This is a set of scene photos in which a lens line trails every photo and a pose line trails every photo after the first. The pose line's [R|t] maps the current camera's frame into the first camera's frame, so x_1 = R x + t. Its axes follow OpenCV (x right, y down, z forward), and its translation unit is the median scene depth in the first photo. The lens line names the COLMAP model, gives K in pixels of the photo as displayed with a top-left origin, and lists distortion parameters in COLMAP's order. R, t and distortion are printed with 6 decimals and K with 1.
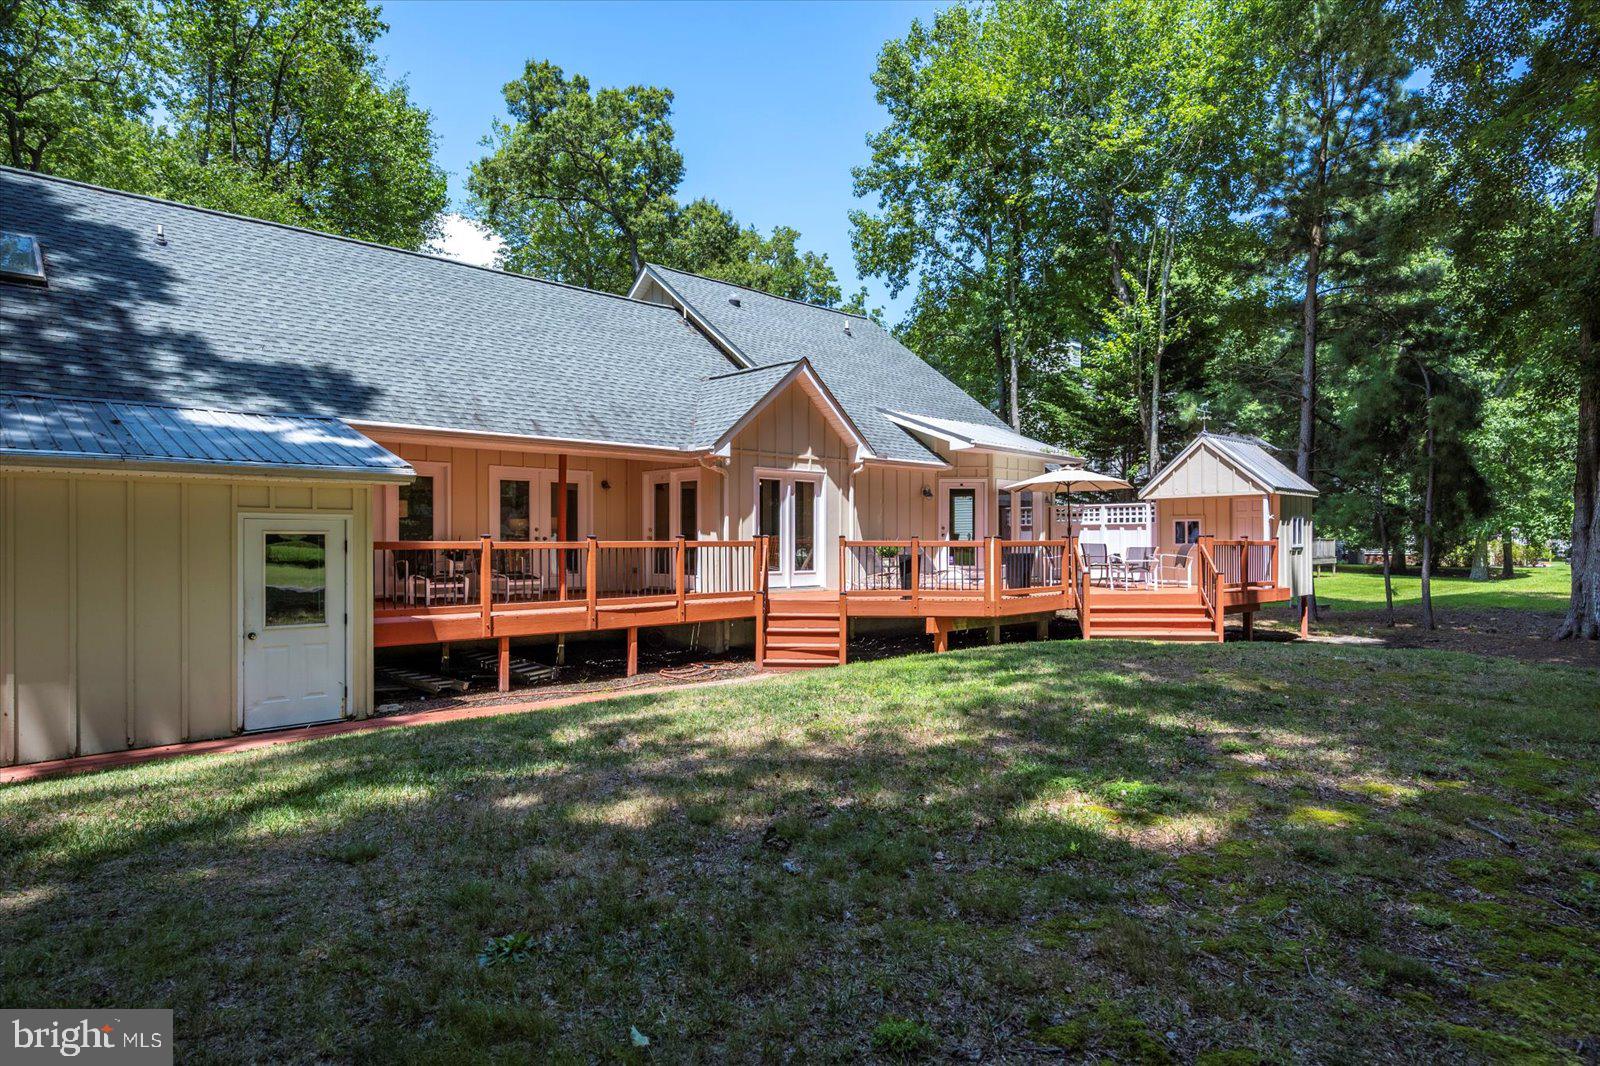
lens RADIAL K [[924.5, 0, 800.0], [0, 924.5, 533.0], [0, 0, 1]] dist [-0.002132, -0.000609]
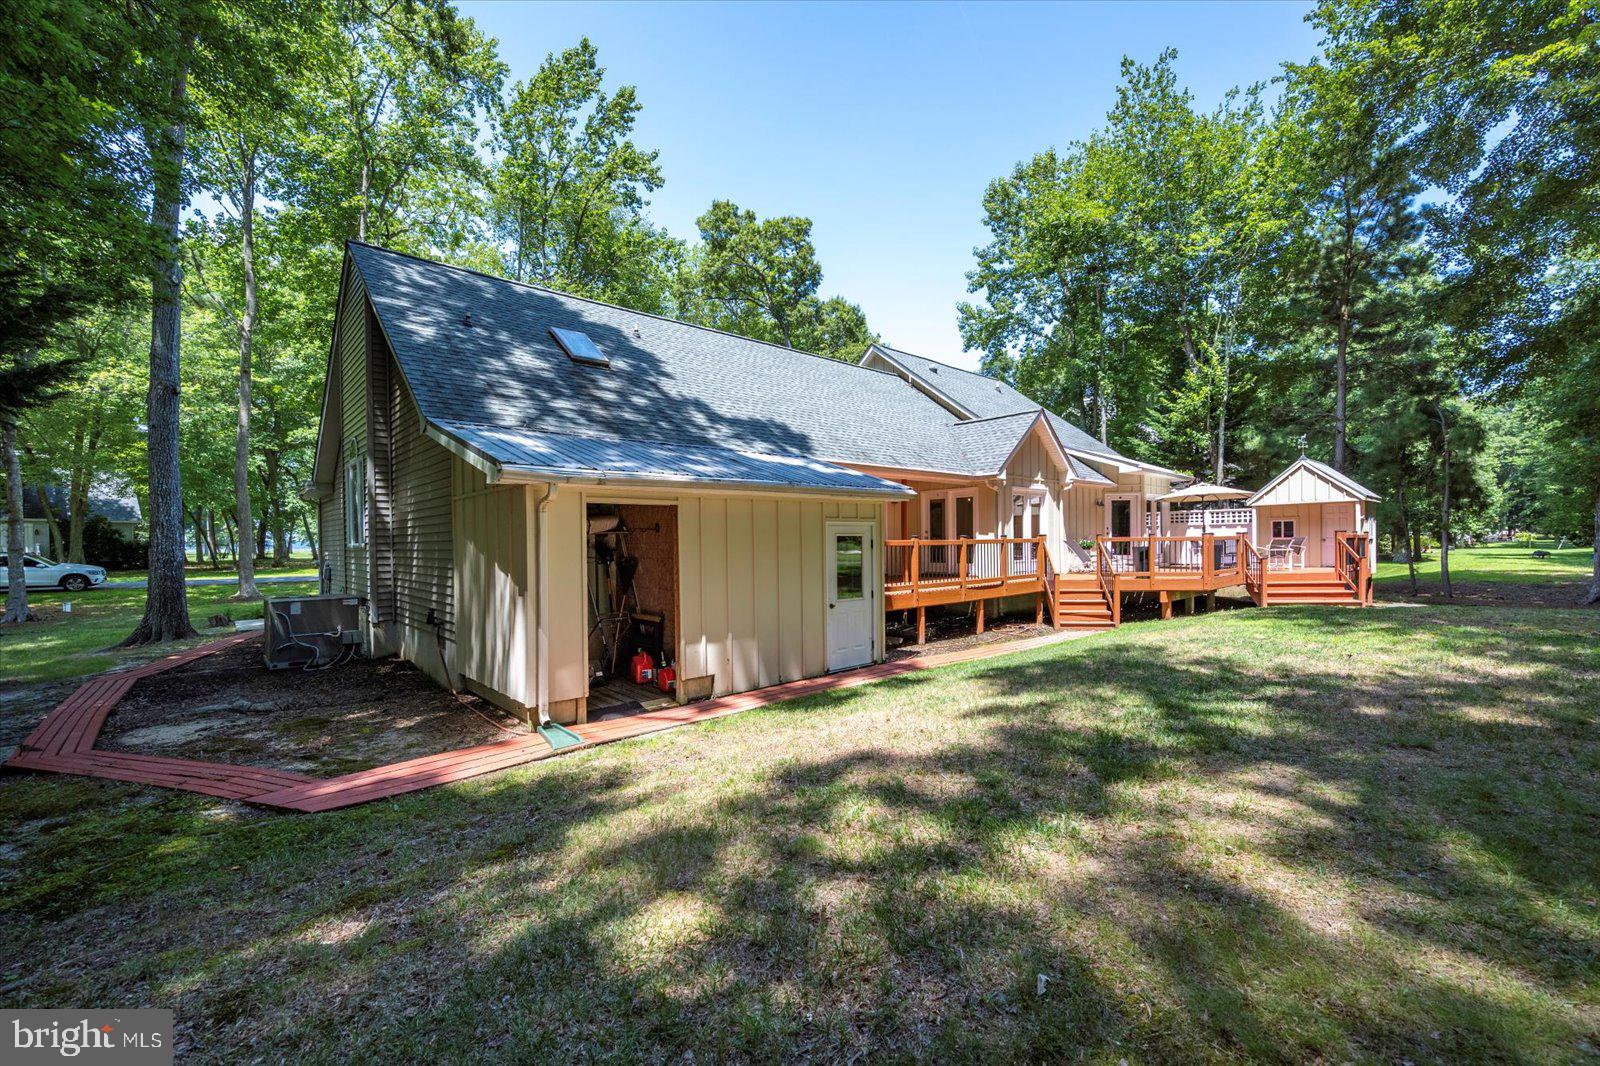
lens RADIAL K [[665.0, 0, 799.5], [0, 665.0, 541.5], [0, 0, 1]] dist [0.000182, 0.000380]
pose [[0.999496, -0.012596, -0.029142, -0.251466], [0.012829, 0.999887, 0.007822, 0.000291], [0.029040, -0.008192, 0.999545, -0.018347]]
